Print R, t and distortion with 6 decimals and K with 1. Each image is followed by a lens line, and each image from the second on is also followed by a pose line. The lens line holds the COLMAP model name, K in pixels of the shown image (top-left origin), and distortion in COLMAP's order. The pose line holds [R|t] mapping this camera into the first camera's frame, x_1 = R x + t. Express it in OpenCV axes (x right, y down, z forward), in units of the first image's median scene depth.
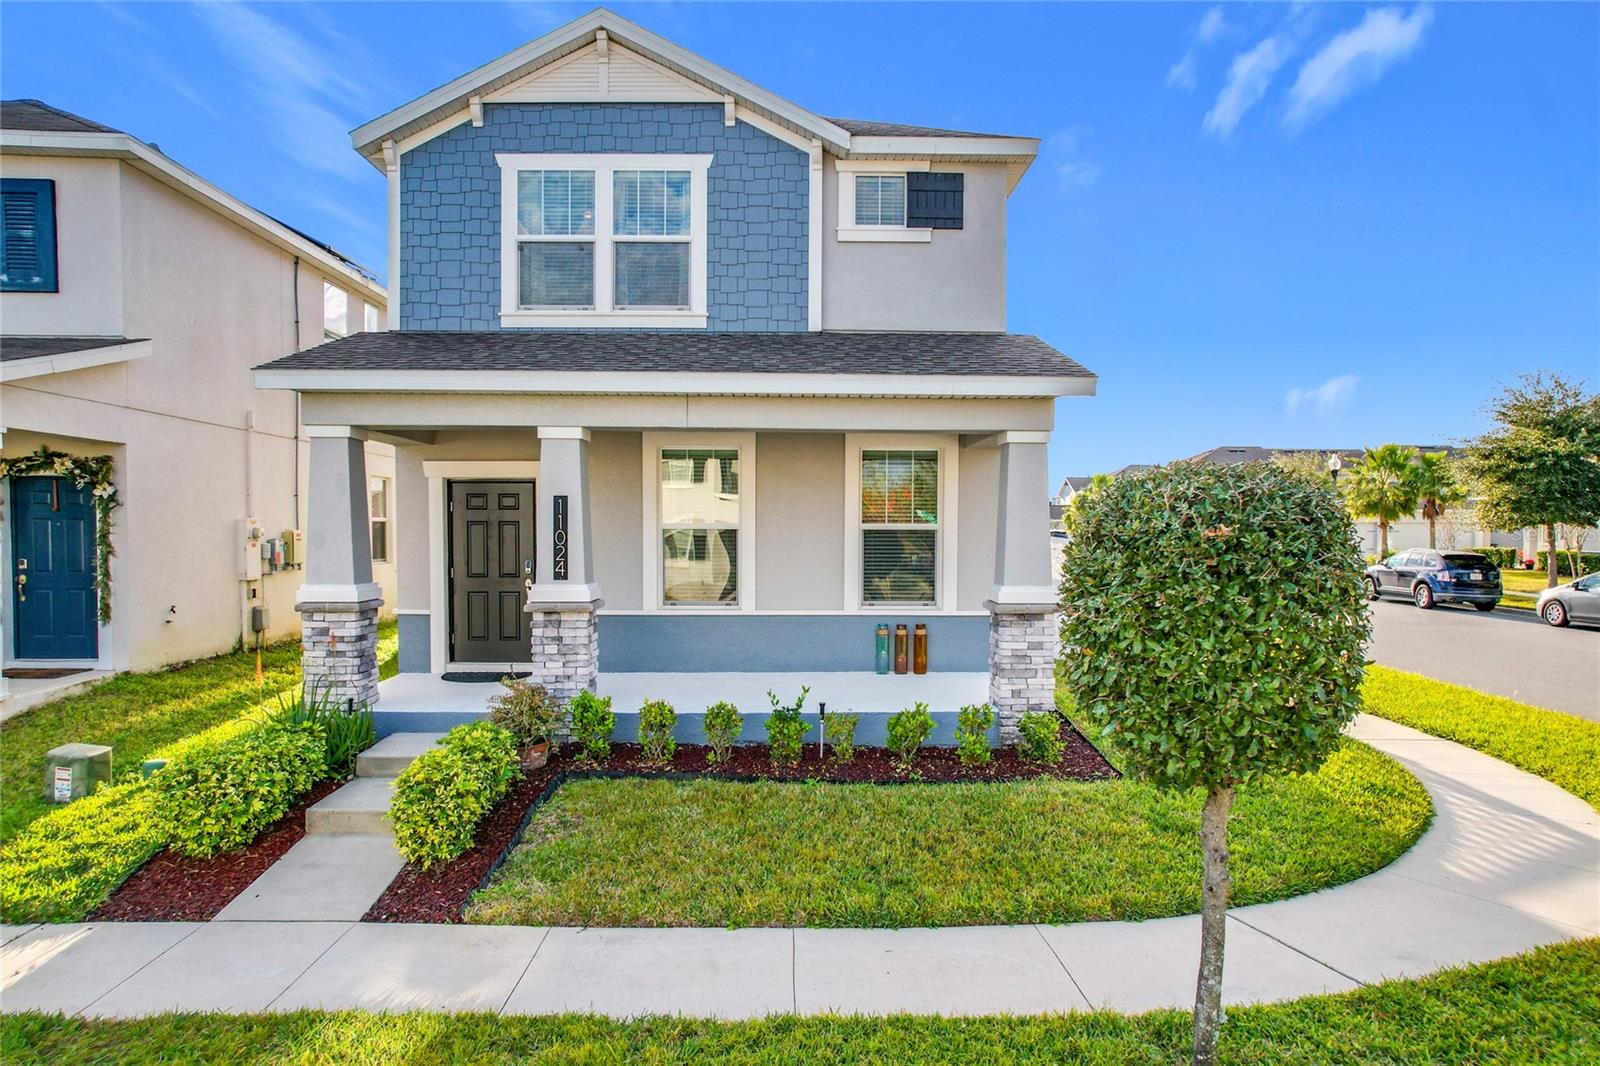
lens RADIAL K [[1014.1, 0, 808.7], [0, 1014.1, 564.0], [0, 0, 1]] dist [-0.058525, 0.060802]
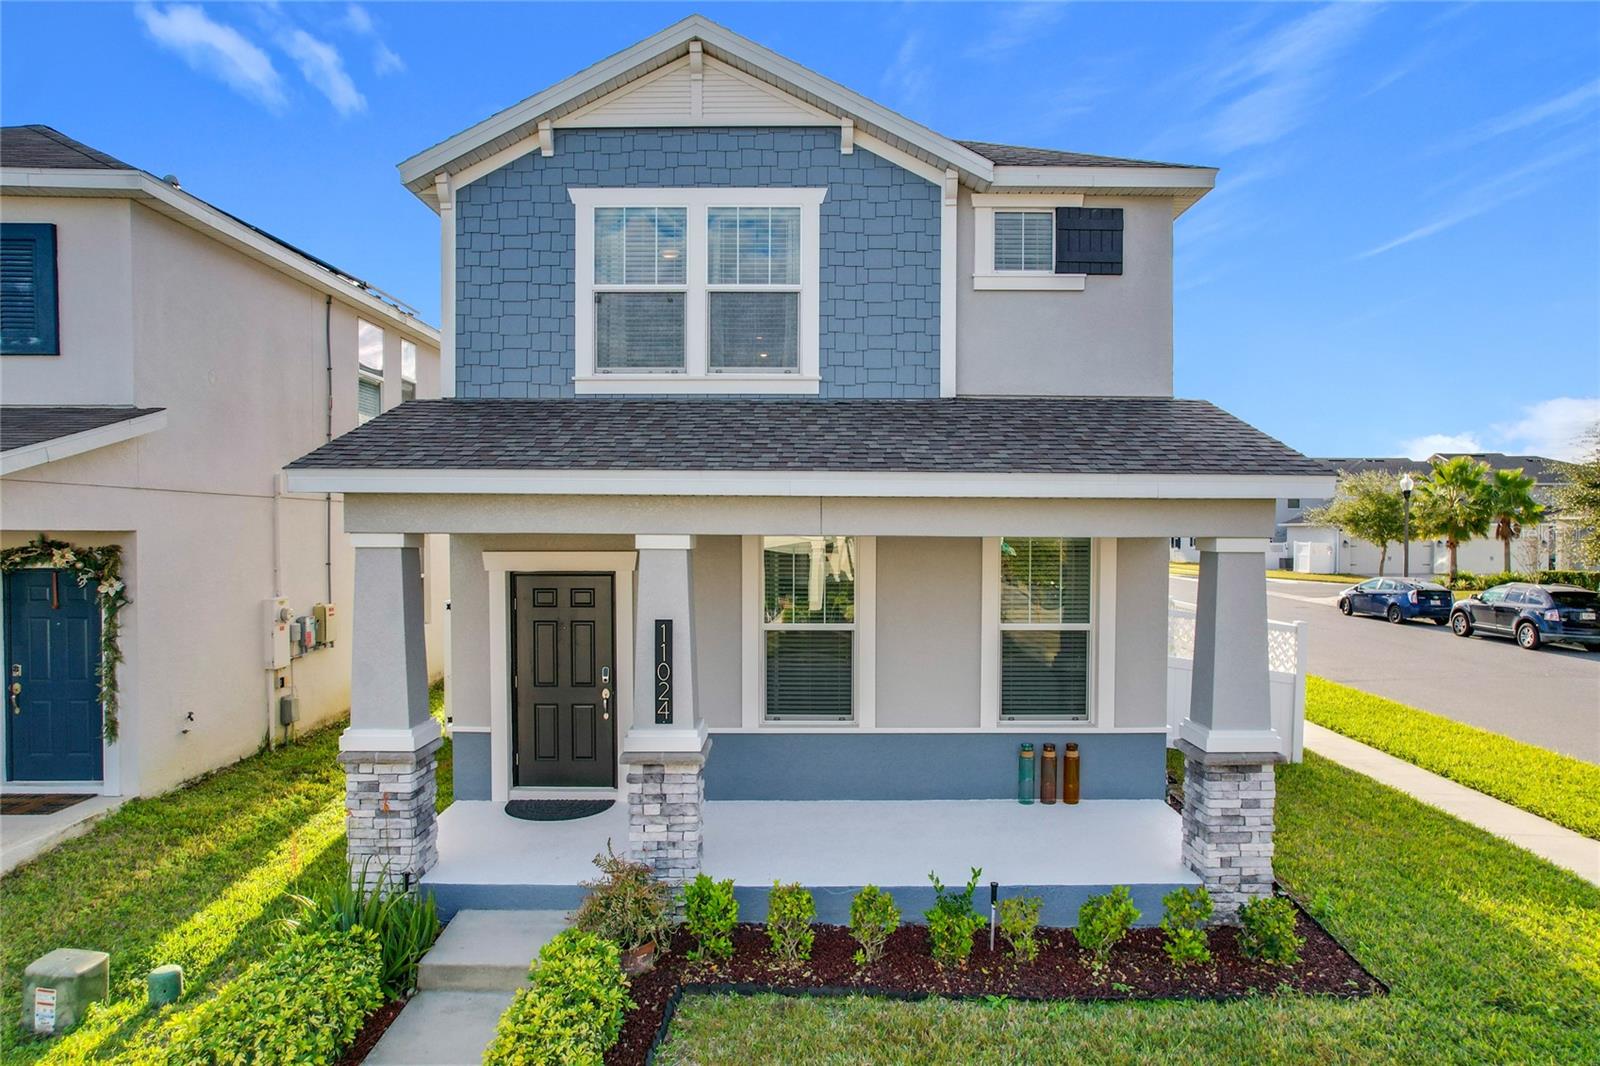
lens RADIAL K [[1018.0, 0, 809.3], [0, 1018.0, 559.2], [0, 0, 1]] dist [-0.057589, 0.056461]
pose [[0.999844, -0.000963, -0.017638, -0.095082], [0.000858, 0.999982, -0.005970, -0.091925], [0.017643, 0.005954, 0.999827, 0.157189]]
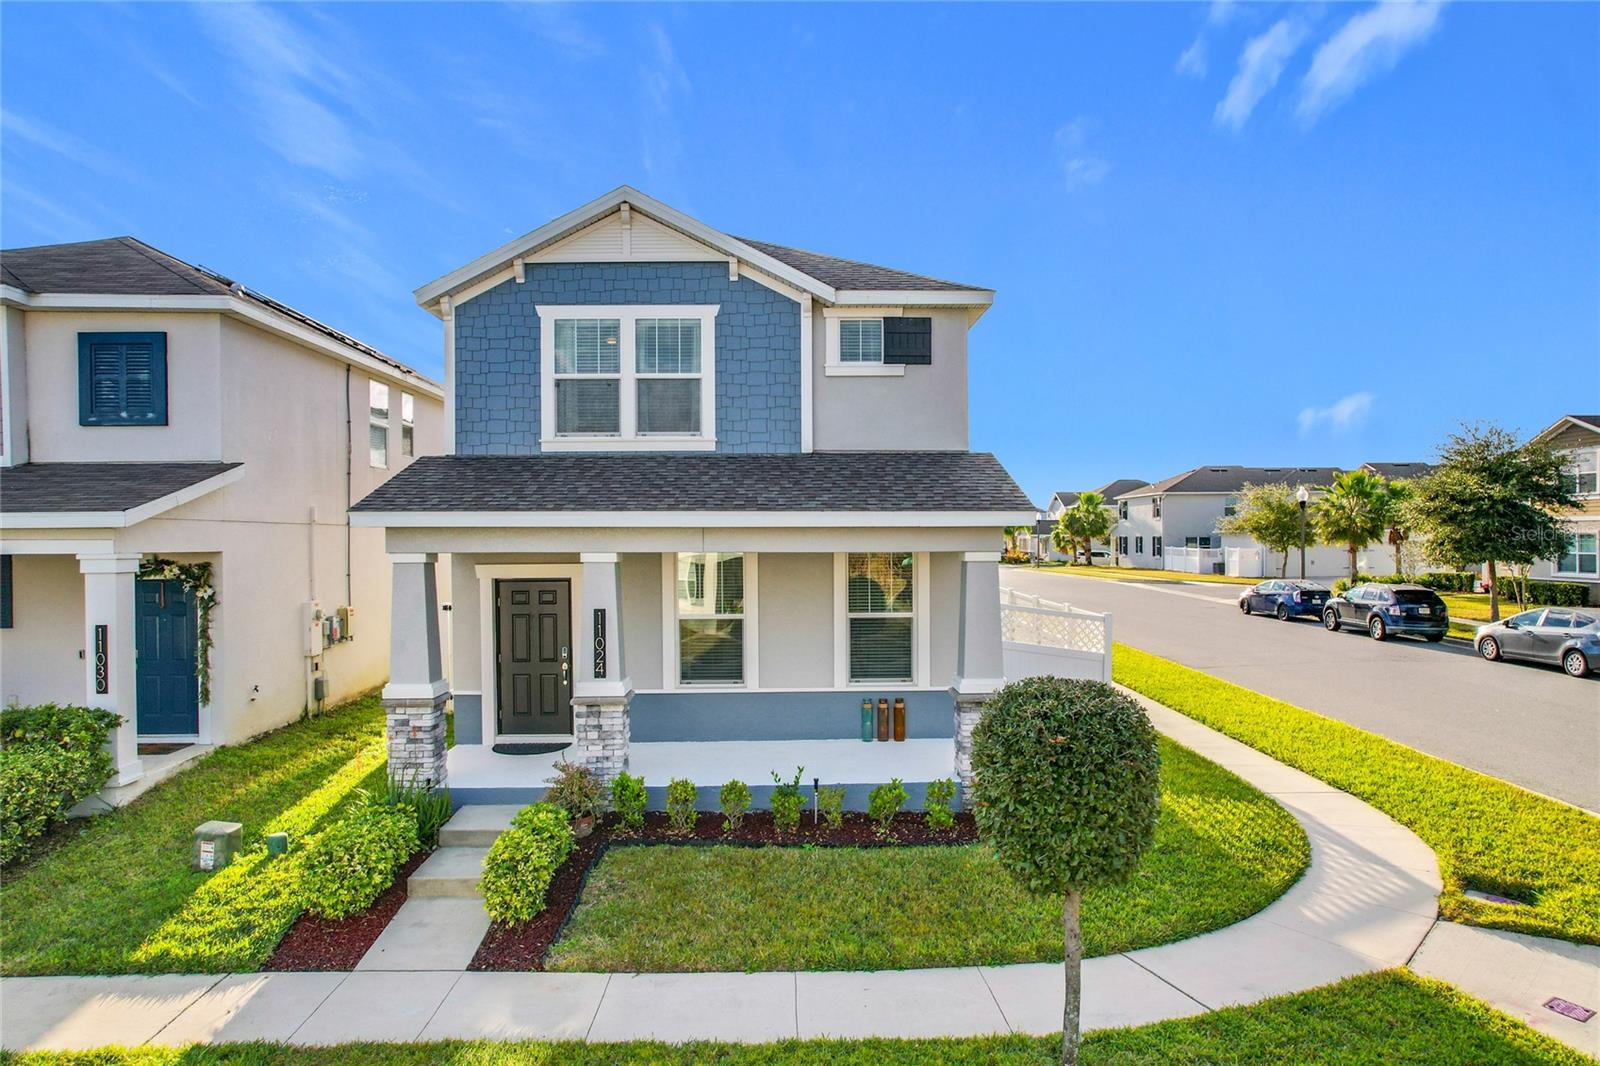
lens RADIAL K [[1013.3, 0, 810.9], [0, 1013.3, 551.9], [0, 0, 1]] dist [-0.047885, 0.029913]
pose [[0.999921, -0.009624, 0.008058, 0.000150], [0.009797, 0.999717, -0.021687, -0.089104], [-0.007847, 0.021764, 0.999732, -0.184689]]
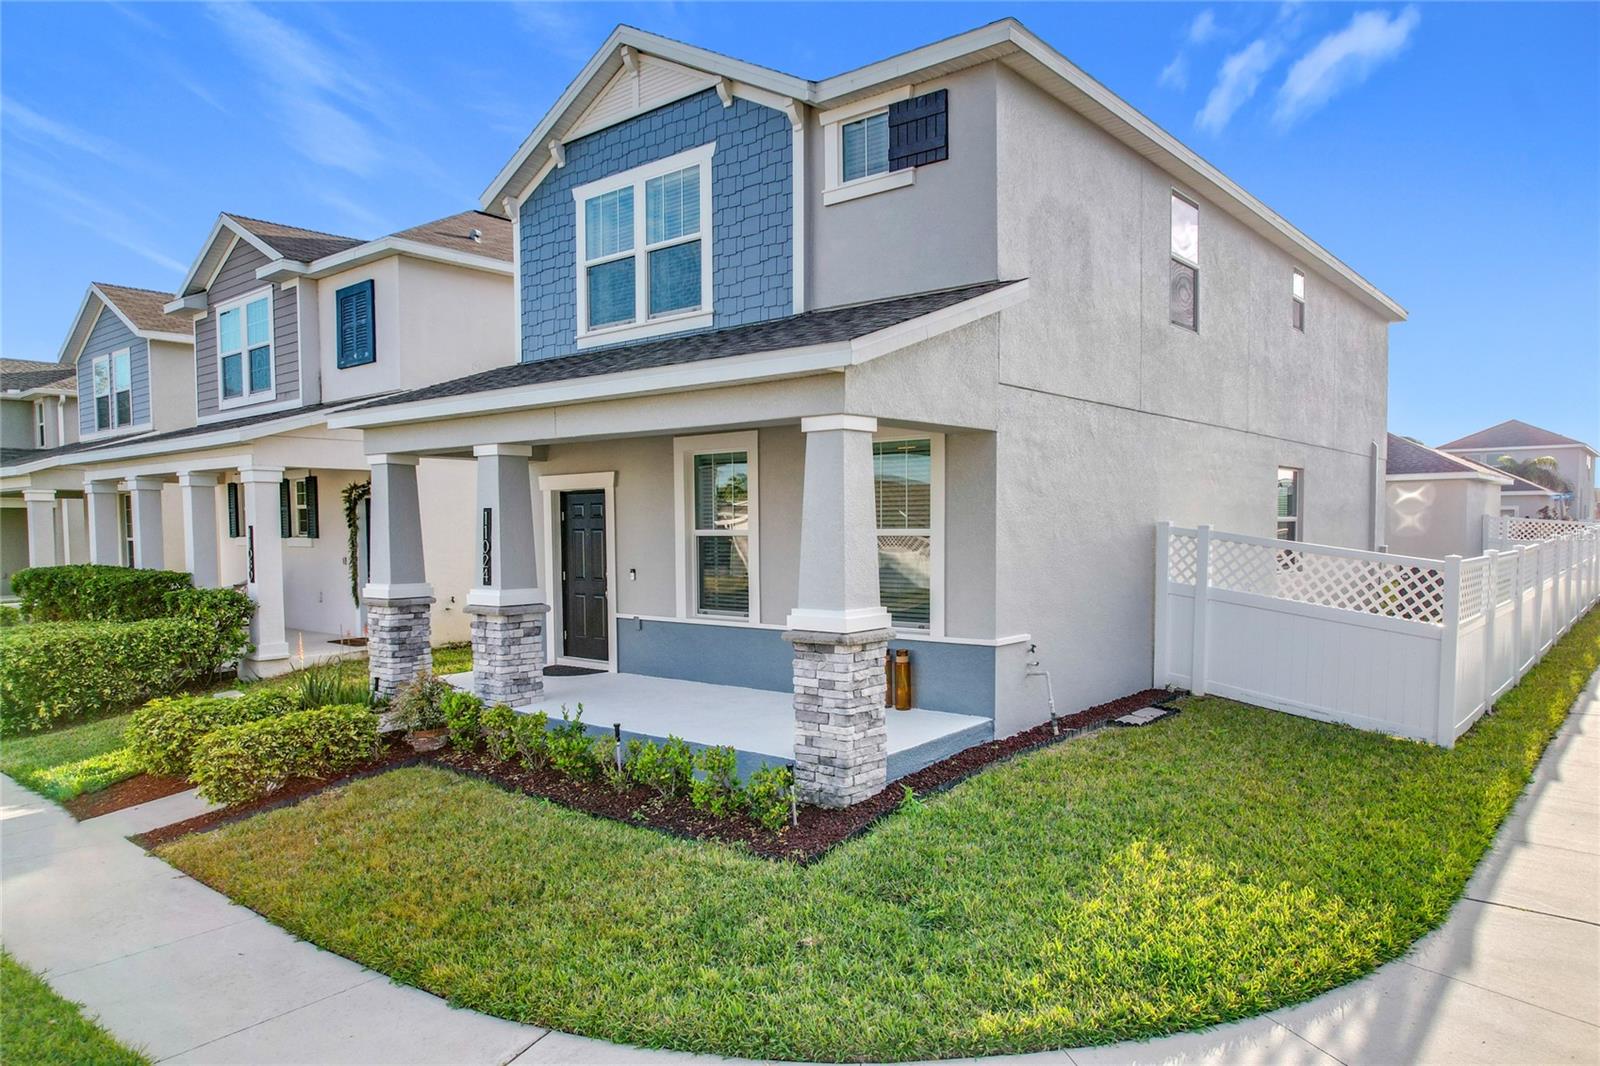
lens RADIAL K [[1072.1, 0, 803.5], [0, 1072.1, 585.6], [0, 0, 1]] dist [-0.045974, 0.034590]
pose [[0.757612, 0.028845, -0.652068, 0.635192], [-0.014280, 0.999516, 0.027623, -0.017293], [0.652549, -0.011617, 0.757658, 0.288838]]
